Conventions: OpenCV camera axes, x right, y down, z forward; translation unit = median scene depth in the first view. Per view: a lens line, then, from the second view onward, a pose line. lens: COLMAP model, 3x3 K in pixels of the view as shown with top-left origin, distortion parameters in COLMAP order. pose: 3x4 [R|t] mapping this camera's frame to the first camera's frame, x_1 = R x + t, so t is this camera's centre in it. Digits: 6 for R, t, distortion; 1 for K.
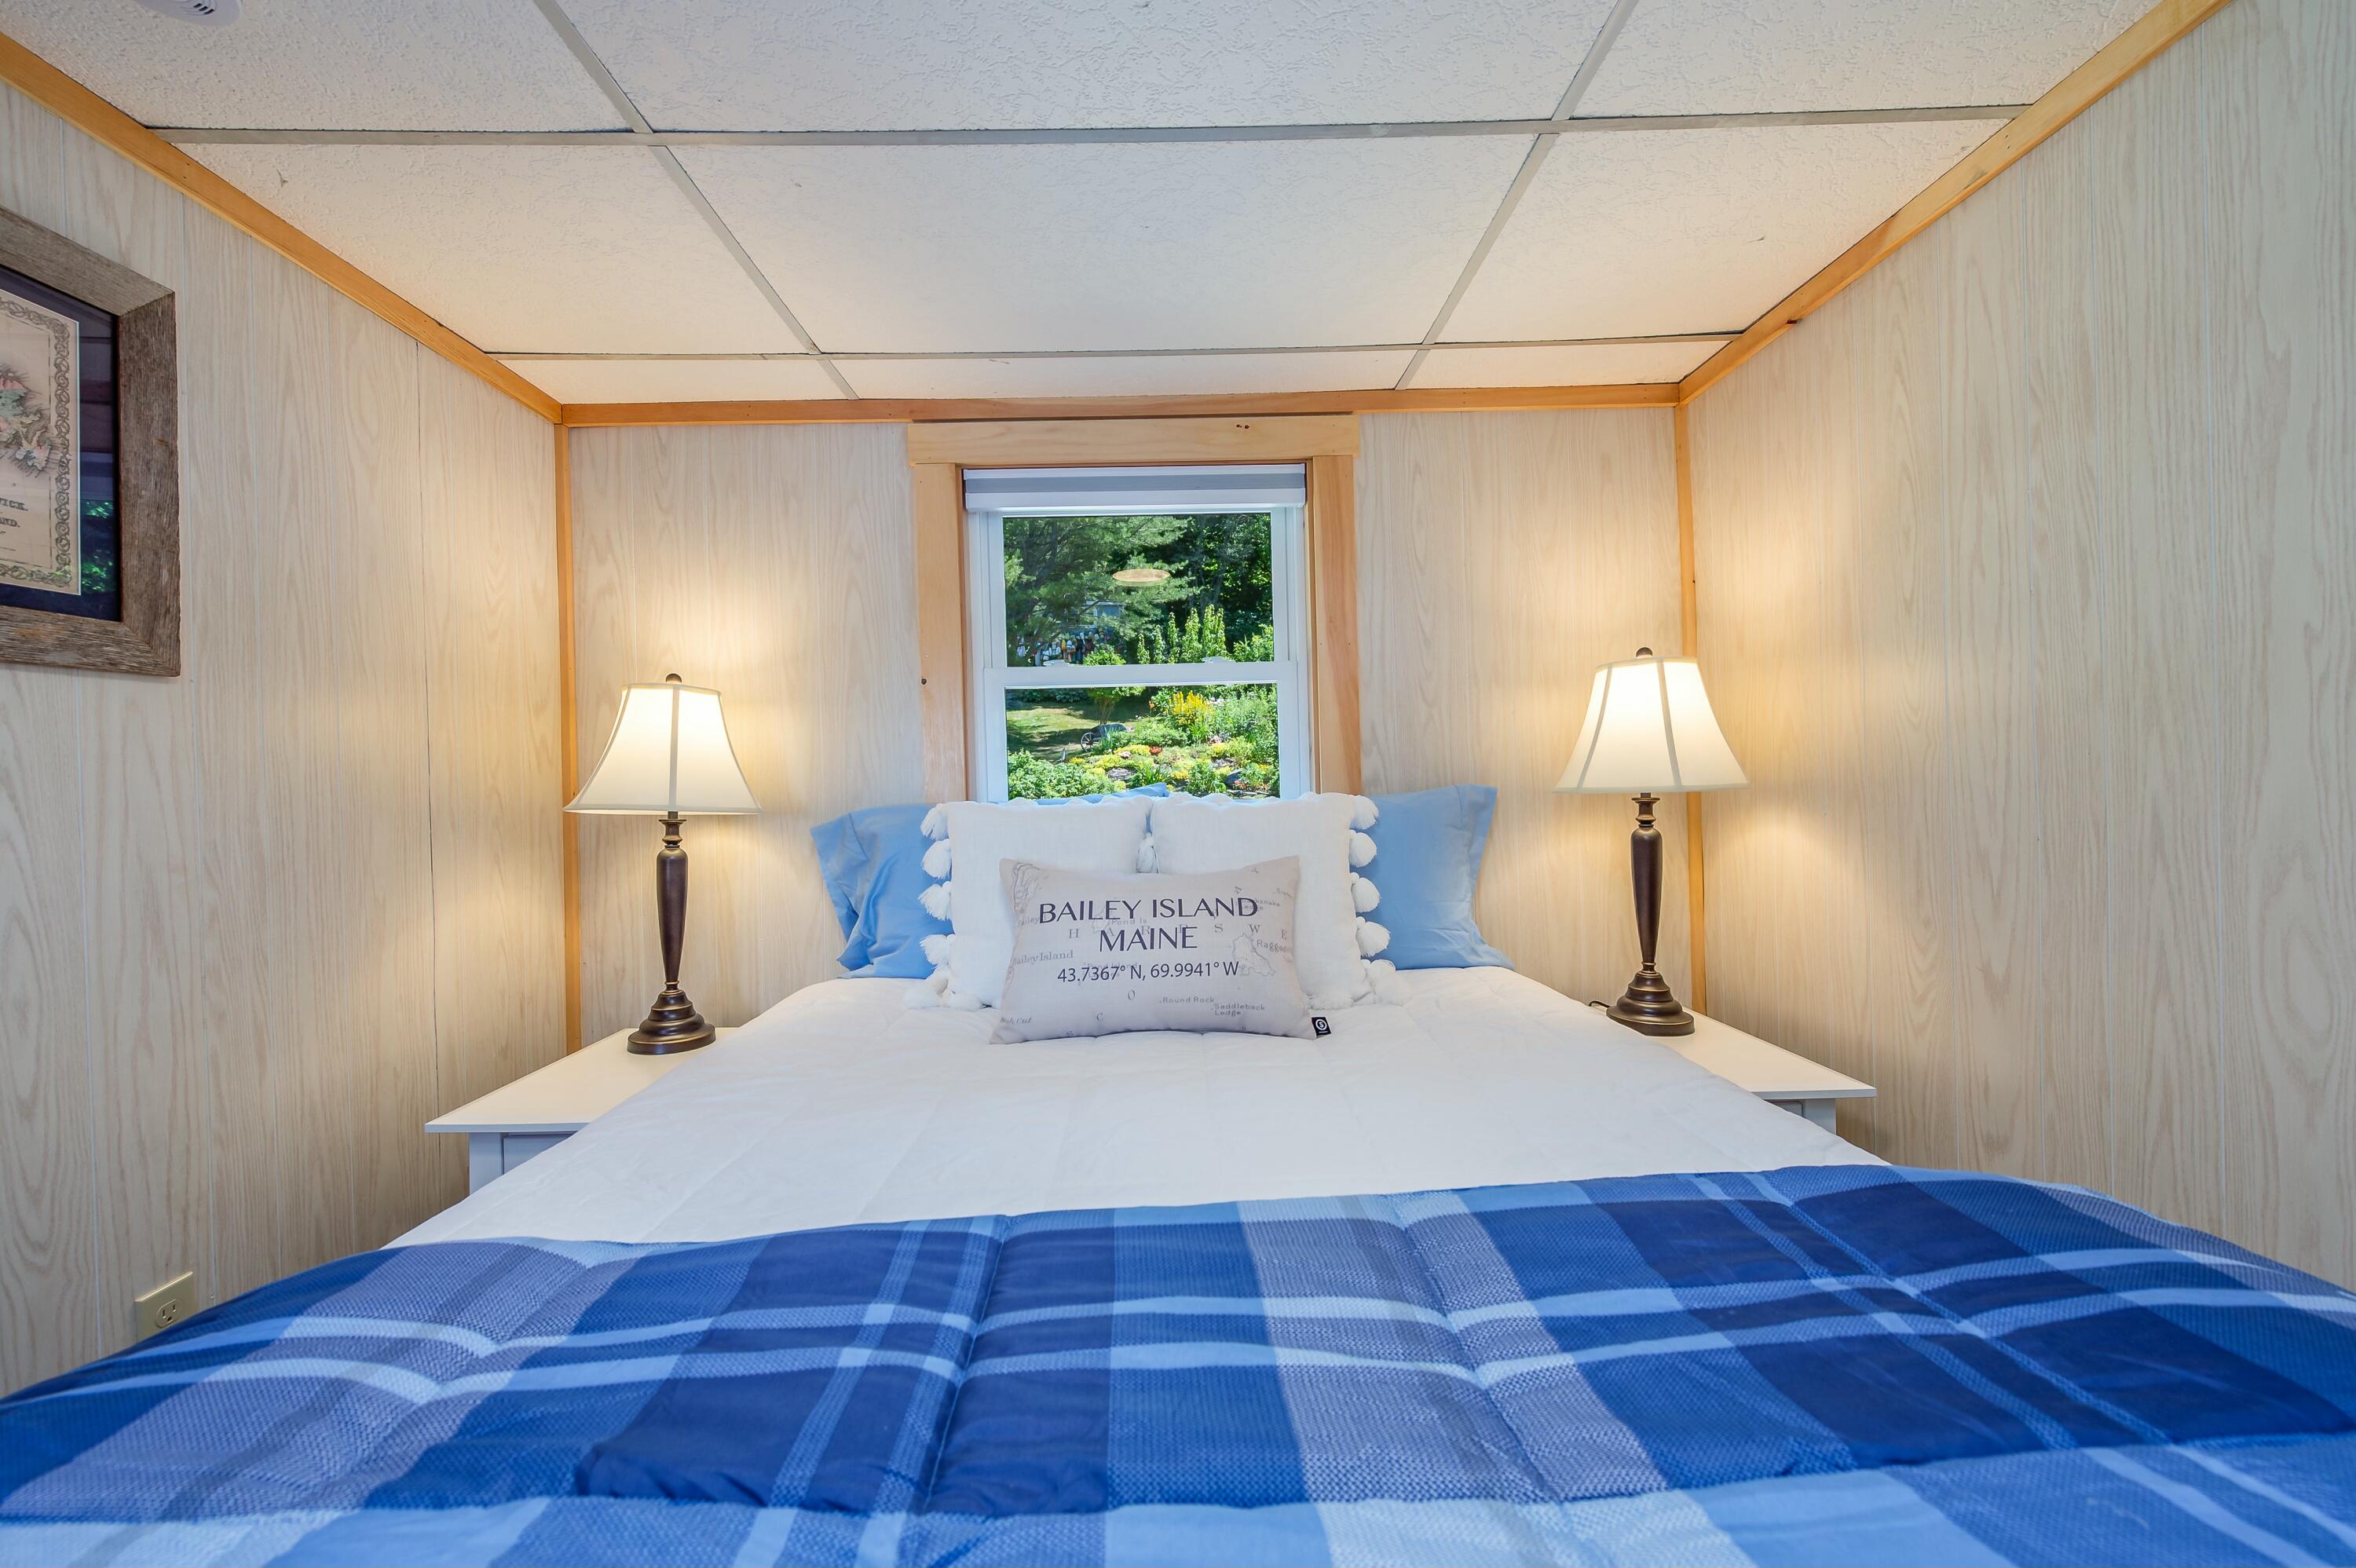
lens RADIAL K [[922.5, 0, 1178.0], [0, 922.5, 784.0], [0, 0, 1]] dist [0.000429, -0.000544]
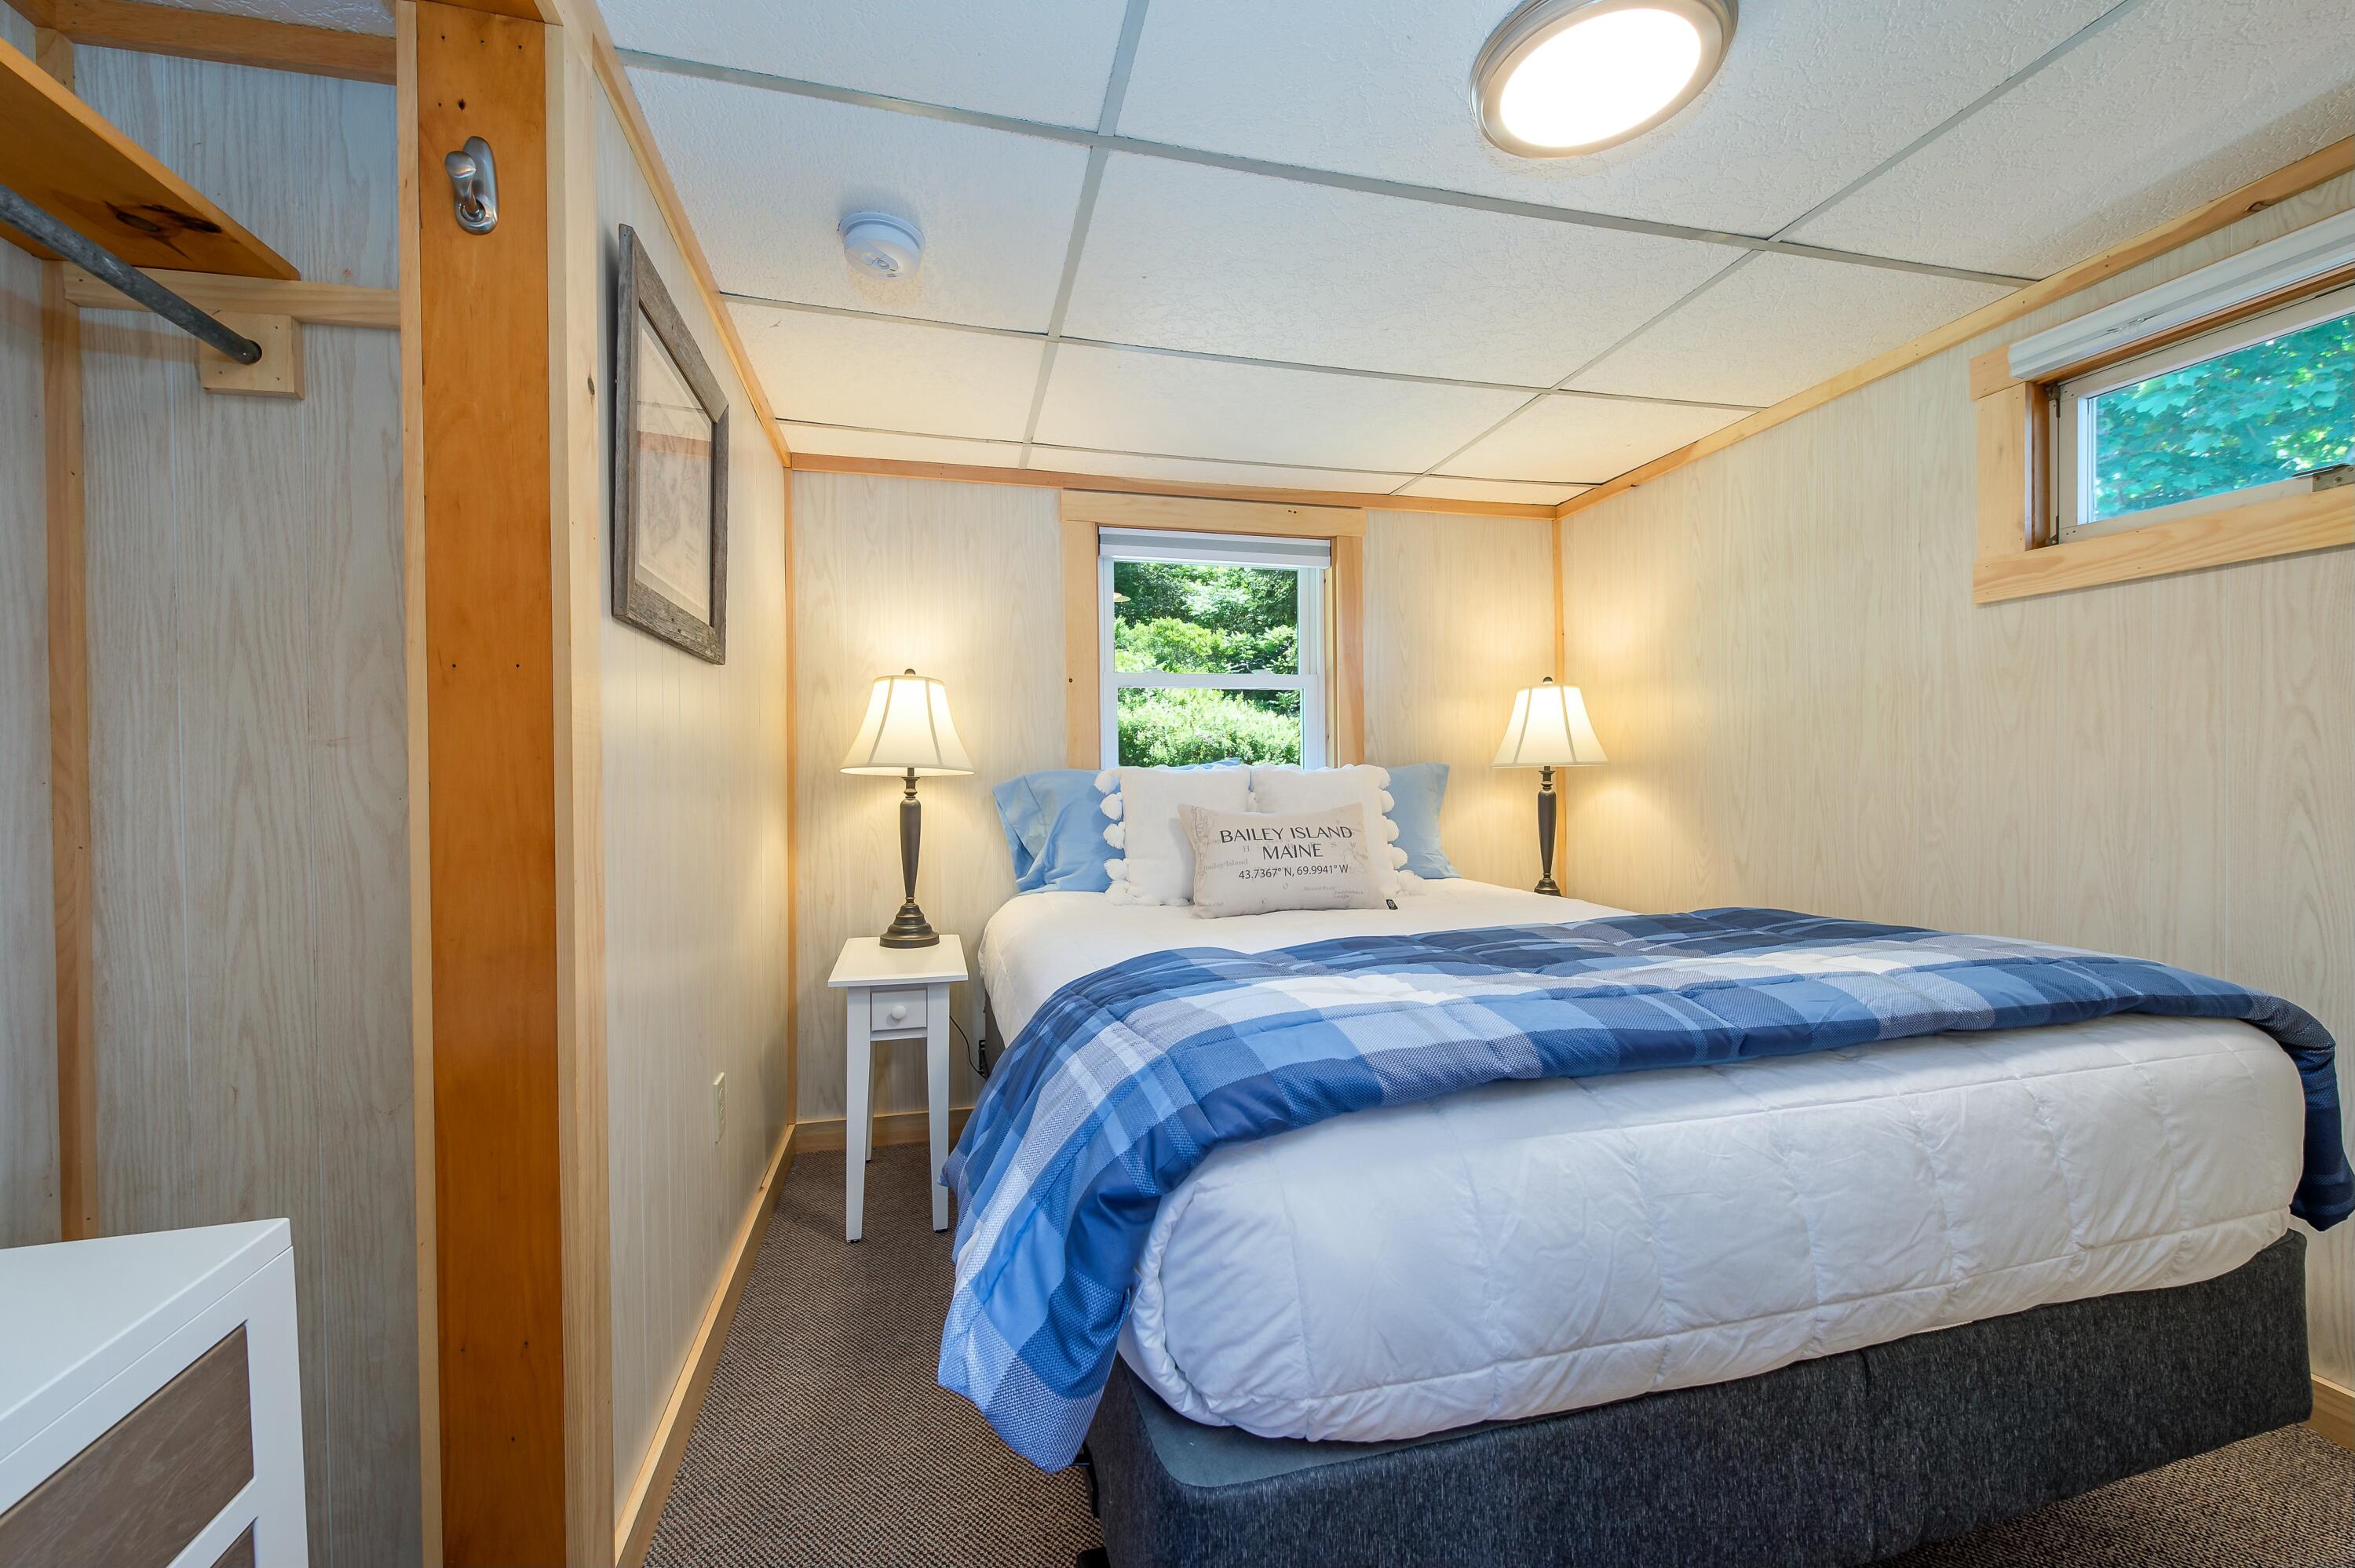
lens RADIAL K [[921.6, 0, 1169.5], [0, 921.6, 786.8], [0, 0, 1]] dist [0.000885, -0.000571]
pose [[0.972329, 0.009877, 0.233408, -0.495363], [-0.011296, 0.999925, 0.004742, 0.042058], [-0.233344, -0.007248, 0.972367, -0.398218]]
